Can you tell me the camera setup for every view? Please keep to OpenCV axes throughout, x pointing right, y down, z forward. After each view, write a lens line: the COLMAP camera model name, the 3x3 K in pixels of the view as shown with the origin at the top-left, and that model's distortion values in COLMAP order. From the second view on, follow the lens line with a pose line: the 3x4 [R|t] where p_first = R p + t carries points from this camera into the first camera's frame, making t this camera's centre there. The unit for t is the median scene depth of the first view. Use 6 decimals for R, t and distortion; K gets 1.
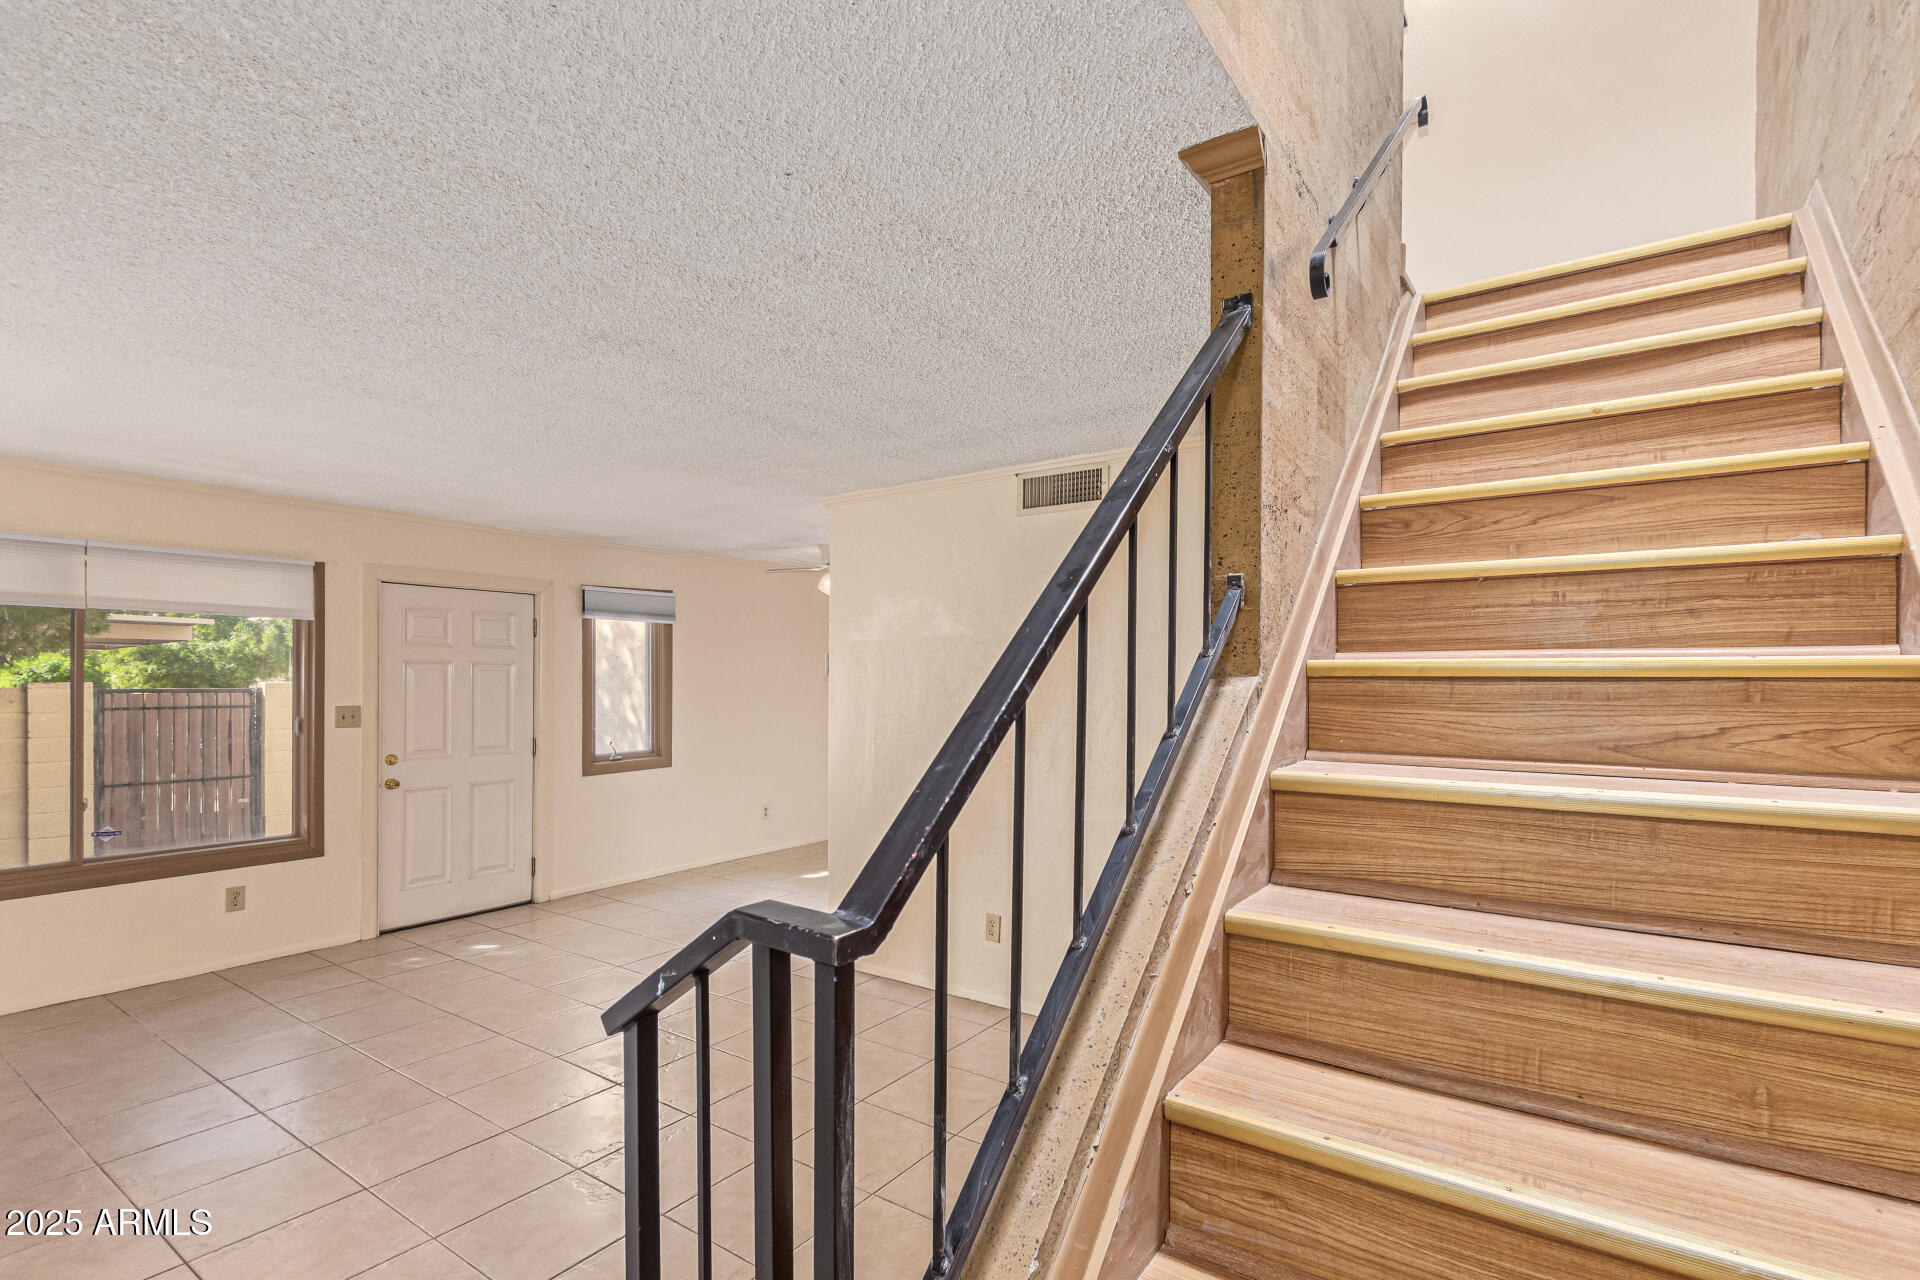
lens RADIAL K [[880.2, 0, 973.7], [0, 880.2, 692.0], [0, 0, 1]] dist [0.003842, -0.002760]
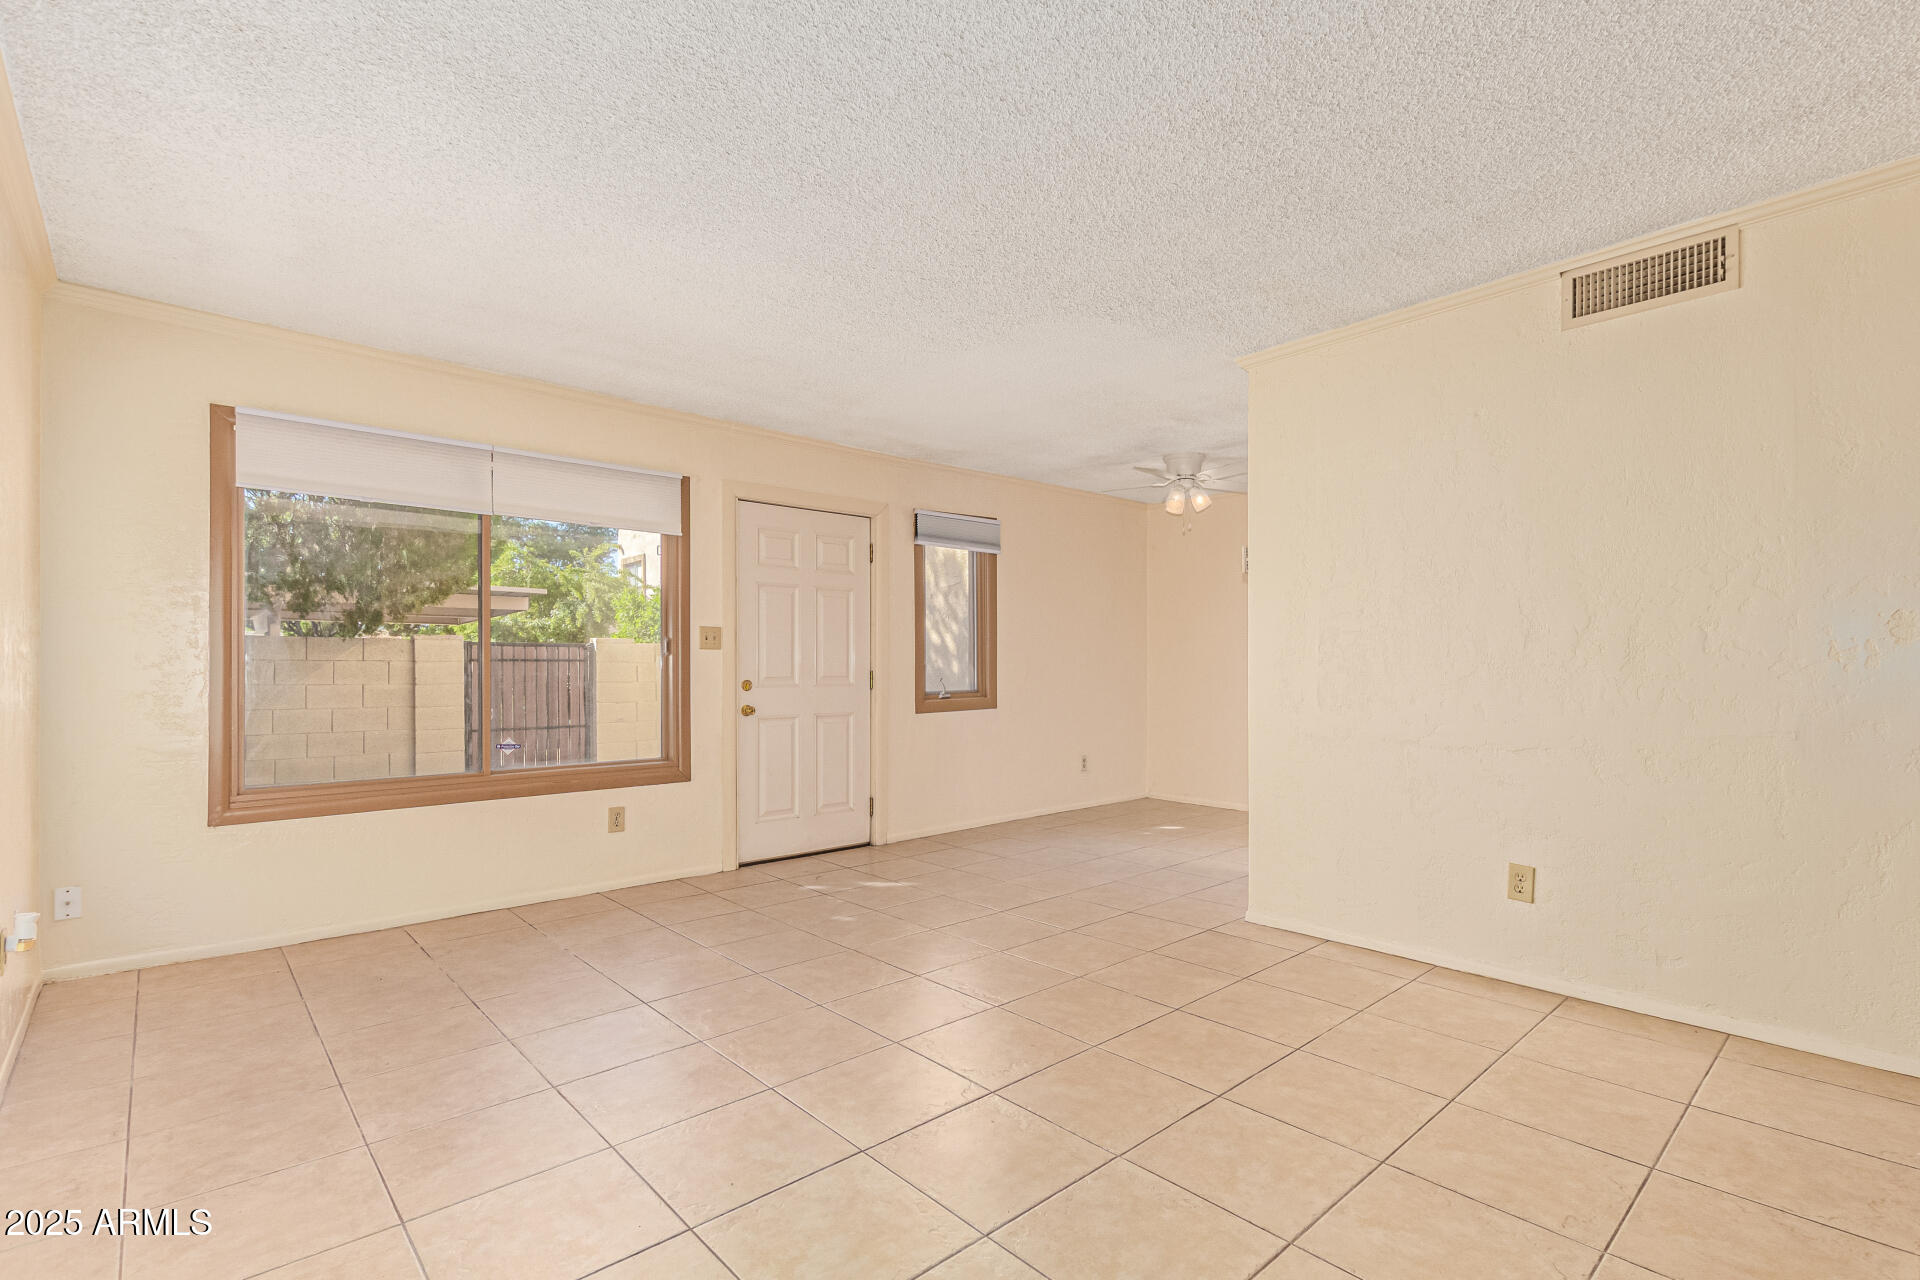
lens RADIAL K [[880.2, 0, 980.9], [0, 880.2, 668.1], [0, 0, 1]] dist [0.003842, -0.002760]
pose [[0.973699, -0.006511, -0.227744, -0.174200], [0.003814, 0.999917, -0.012279, 0.063280], [0.227805, 0.011087, 0.973644, 0.112897]]
